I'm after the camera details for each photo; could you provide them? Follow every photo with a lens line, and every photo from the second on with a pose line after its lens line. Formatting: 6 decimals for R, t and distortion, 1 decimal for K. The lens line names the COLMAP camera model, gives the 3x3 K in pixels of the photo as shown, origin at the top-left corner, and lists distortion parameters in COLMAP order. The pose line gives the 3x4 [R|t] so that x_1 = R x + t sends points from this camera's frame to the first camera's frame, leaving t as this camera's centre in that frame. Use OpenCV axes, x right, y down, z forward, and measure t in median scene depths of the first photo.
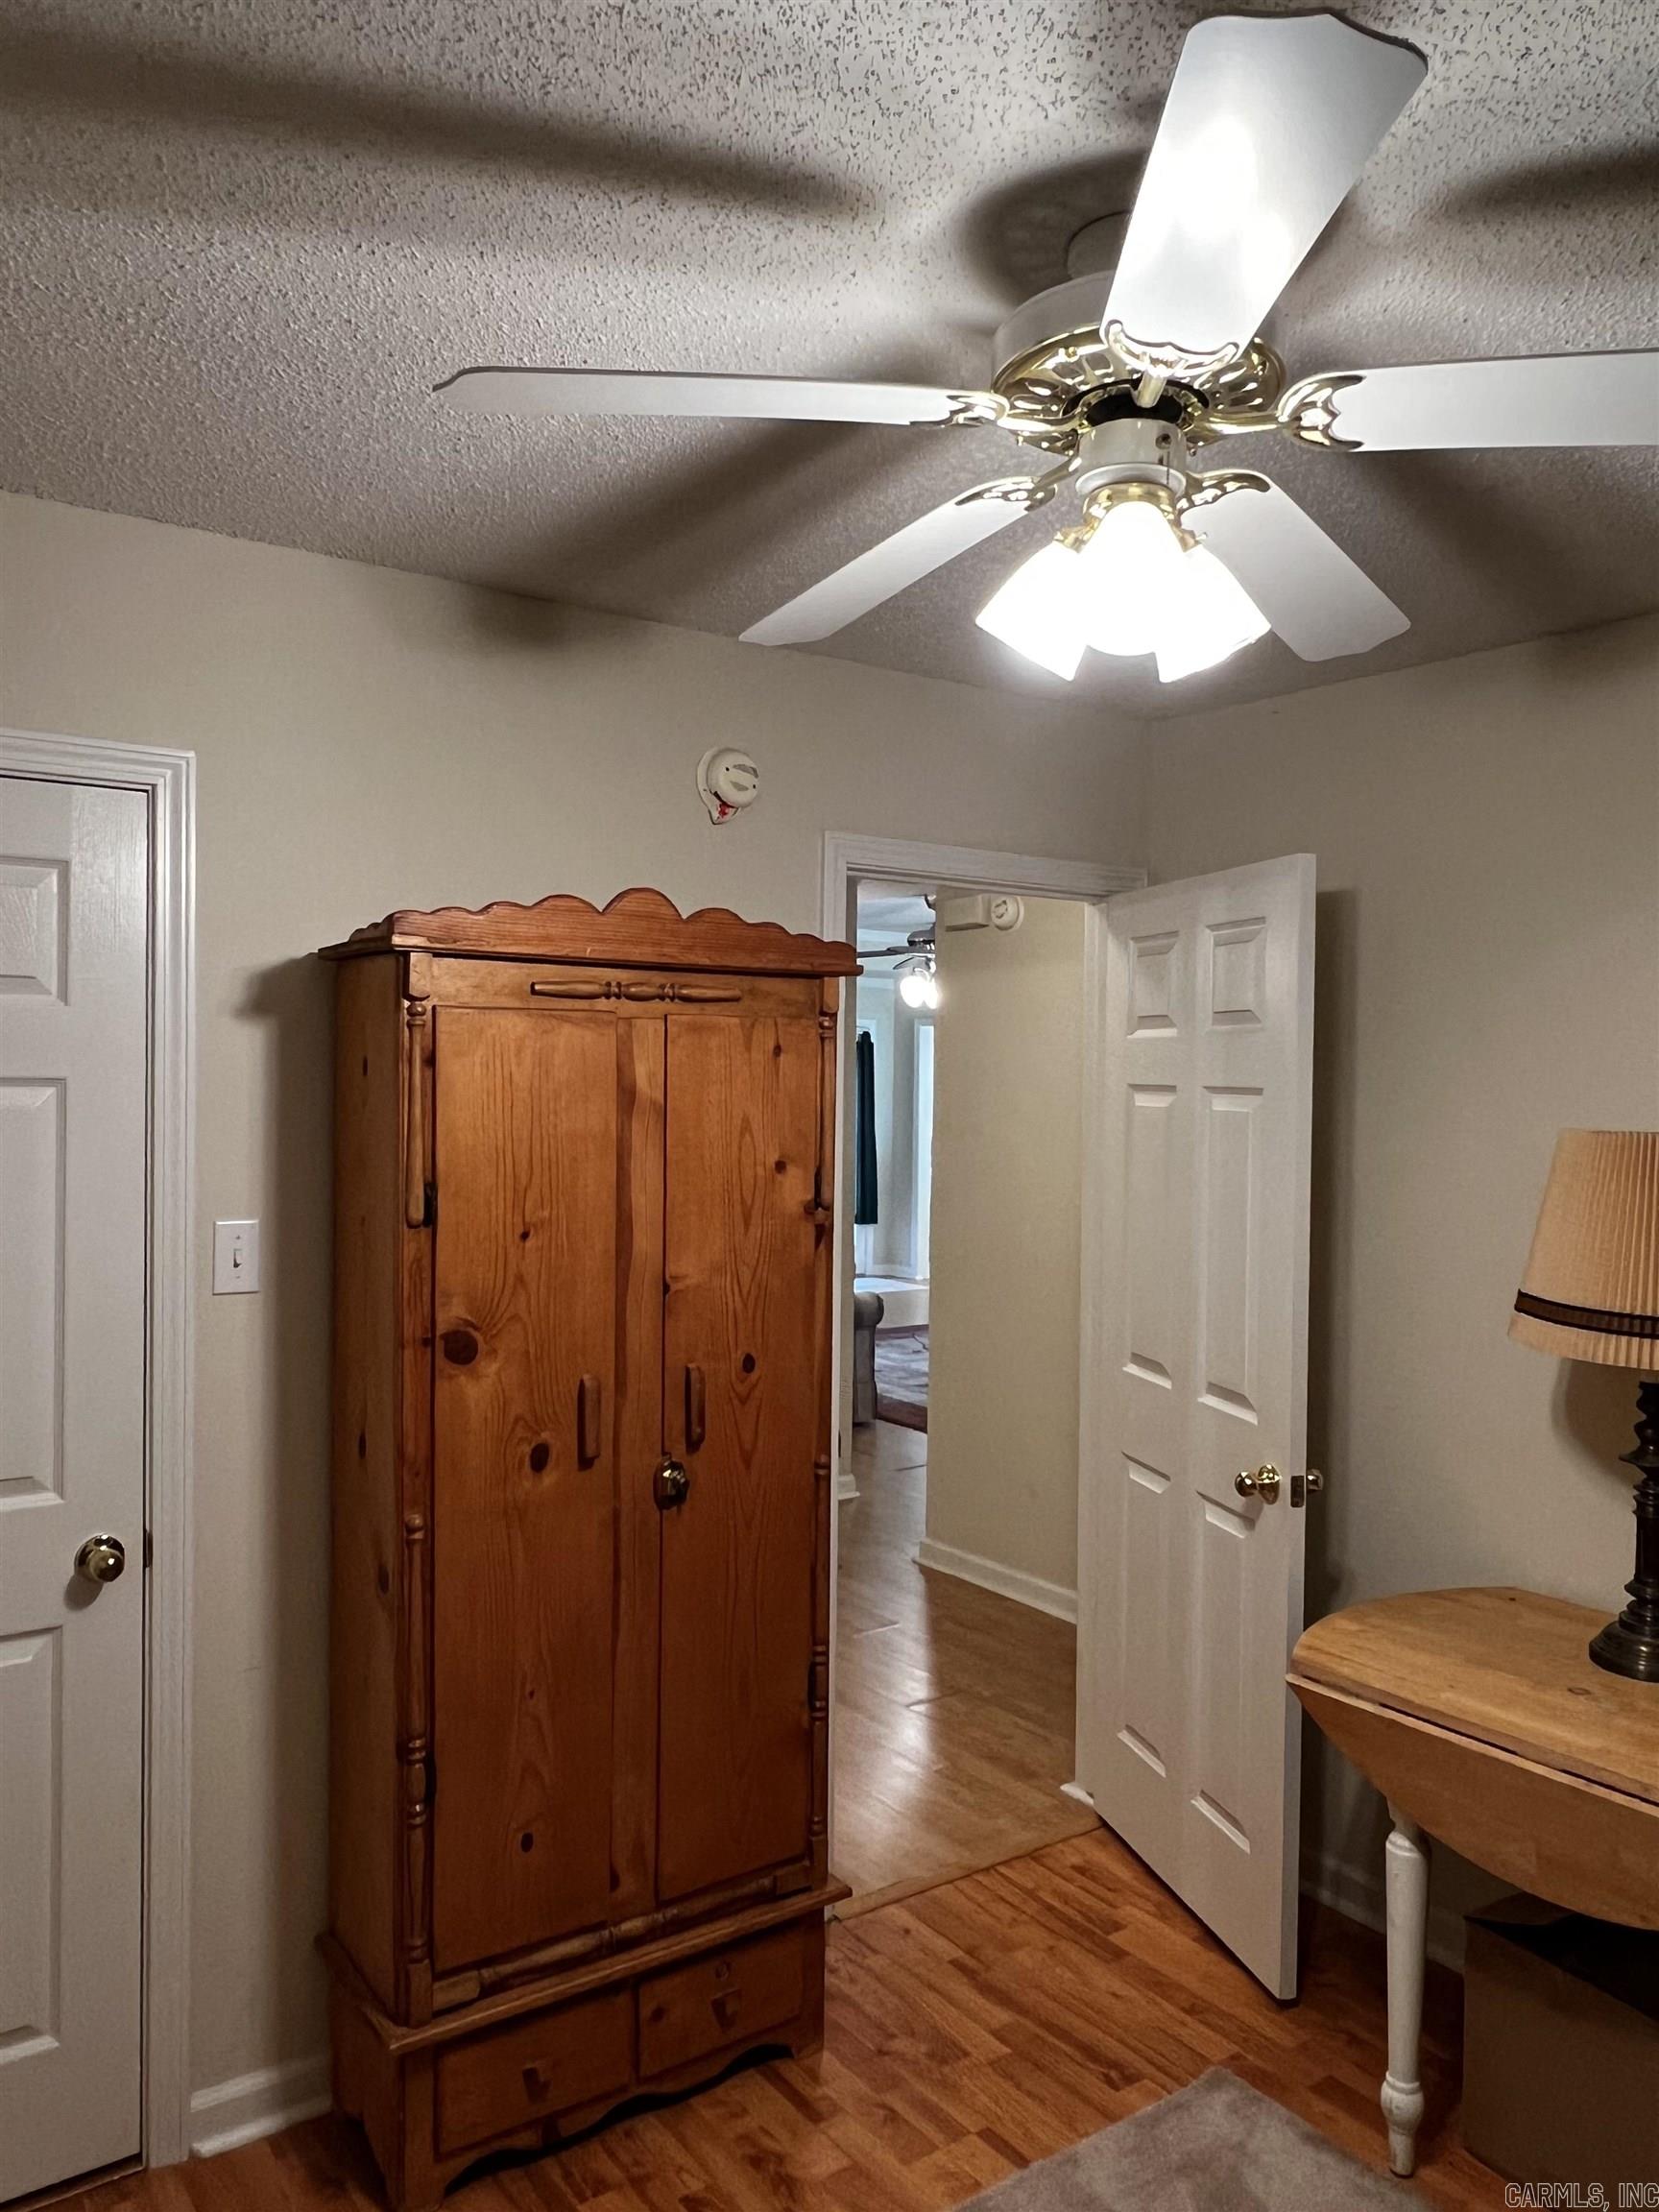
lens RADIAL K [[1606.9, 0, 811.7], [0, 1606.9, 1107.4], [0, 0, 1]] dist [0.002032, -0.004876]
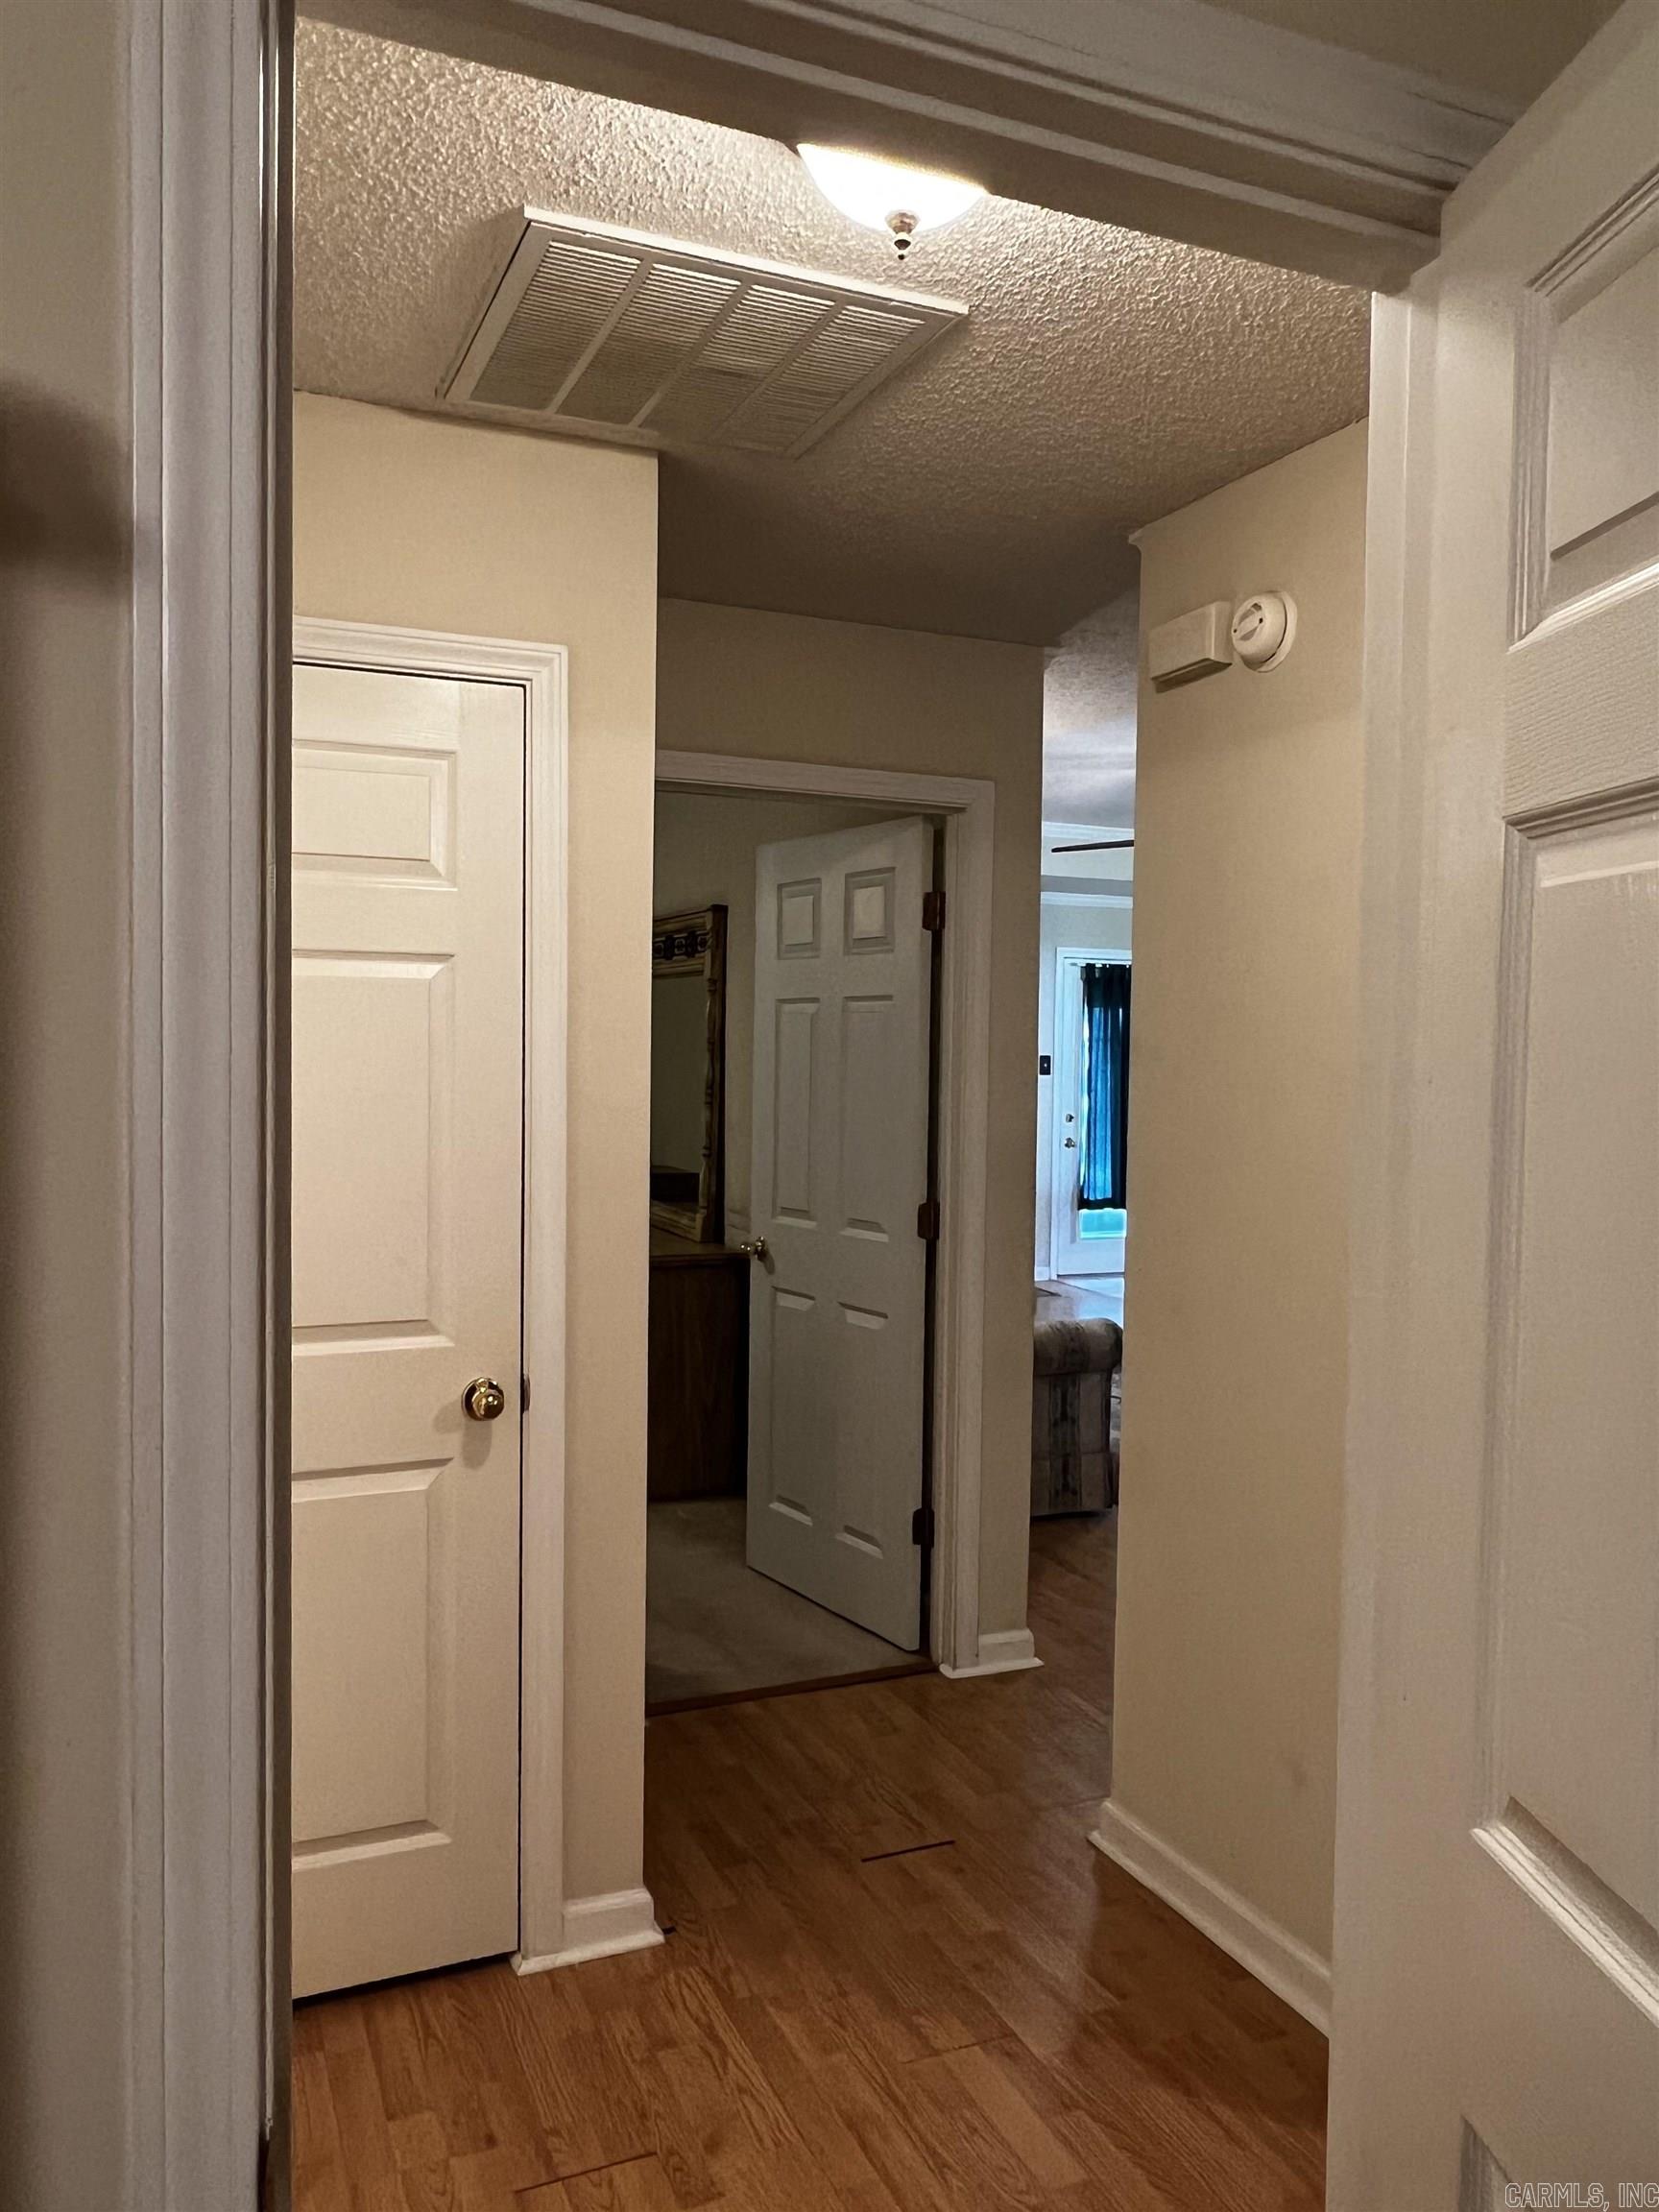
lens RADIAL K [[1606.9, 0, 836.9], [0, 1606.9, 1099.6], [0, 0, 1]] dist [0.002032, -0.004876]
pose [[0.978588, 0.008695, -0.205644, 0.194276], [-0.005246, 0.999836, 0.017311, 0.039810], [0.205760, -0.015862, 0.978474, 0.961765]]
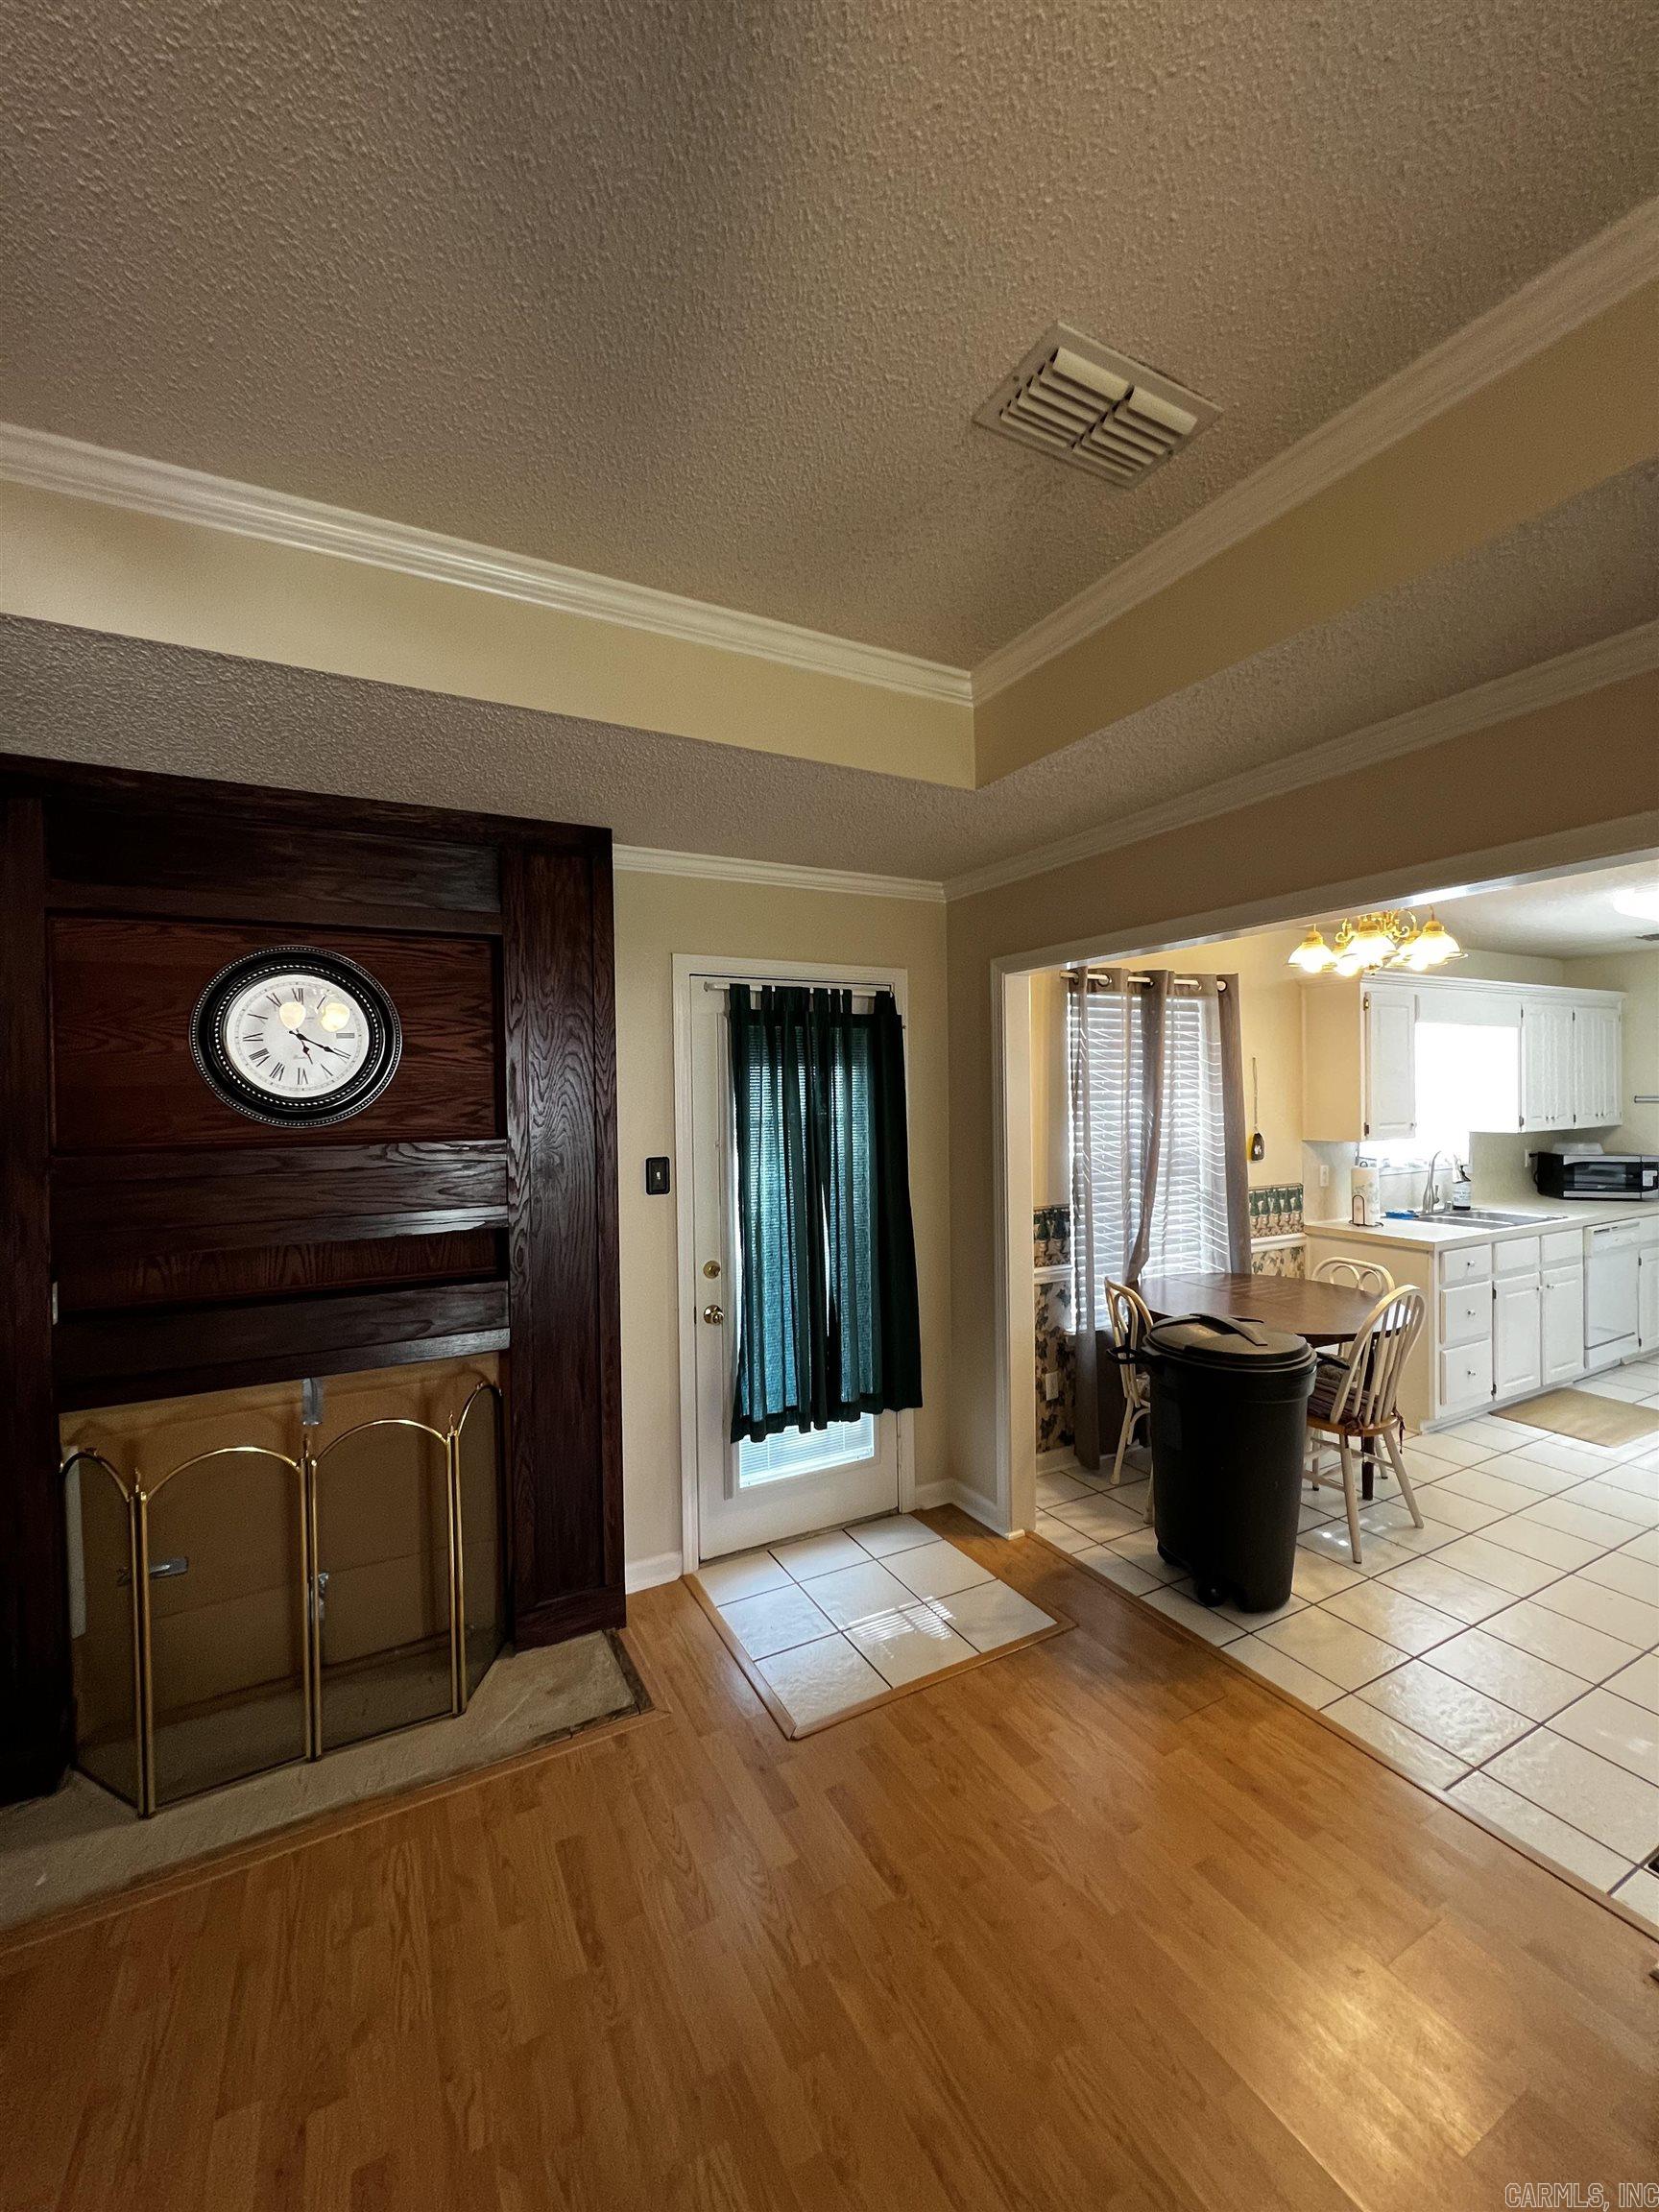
lens RADIAL K [[885.3, 0, 830.0], [0, 885.3, 1101.1], [0, 0, 1]] dist [-0.003343, 0.001290]
pose [[0.991815, -0.028008, -0.124574, 0.225067], [0.027294, 0.999600, -0.007437, -0.013370], [0.124733, 0.003976, 0.992182, 2.449680]]
